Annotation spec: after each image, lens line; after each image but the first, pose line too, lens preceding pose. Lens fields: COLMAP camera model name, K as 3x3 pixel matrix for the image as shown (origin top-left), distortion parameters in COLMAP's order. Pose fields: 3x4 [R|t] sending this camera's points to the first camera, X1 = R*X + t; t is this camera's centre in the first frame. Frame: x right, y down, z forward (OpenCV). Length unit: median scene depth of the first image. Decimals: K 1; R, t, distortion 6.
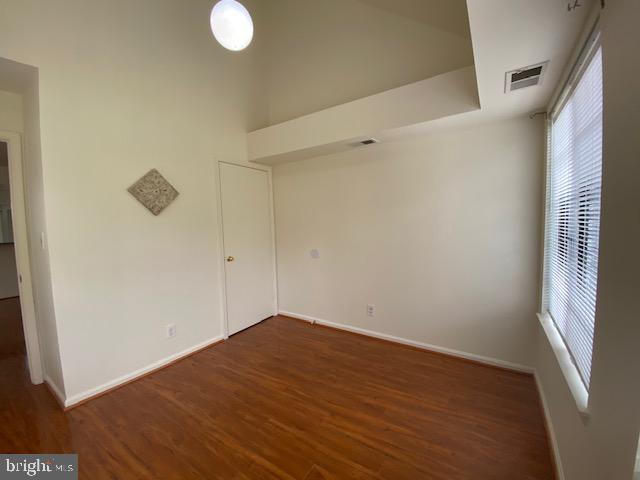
lens RADIAL K [[259.4, 0, 319.6], [0, 259.4, 238.5], [0, 0, 1]] dist [0.022499, -0.020285]
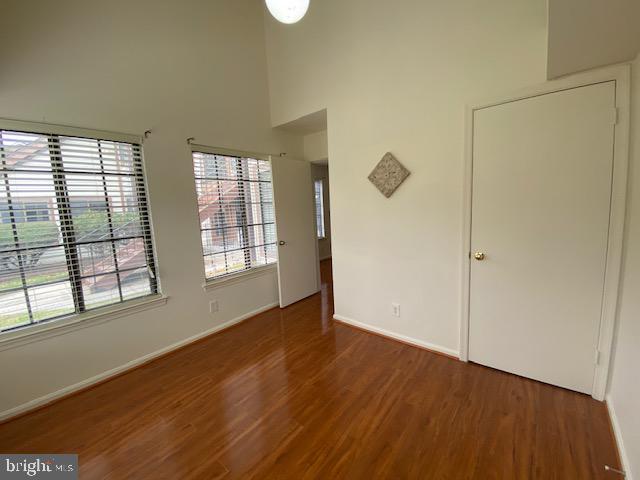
lens RADIAL K [[259.4, 0, 319.6], [0, 259.4, 238.5], [0, 0, 1]] dist [0.022499, -0.020285]
pose [[-0.112644, 0.161686, -0.980392, 0.456402], [-0.005404, 0.986558, 0.163324, -0.098060], [0.993621, 0.023695, -0.110256, 0.851876]]
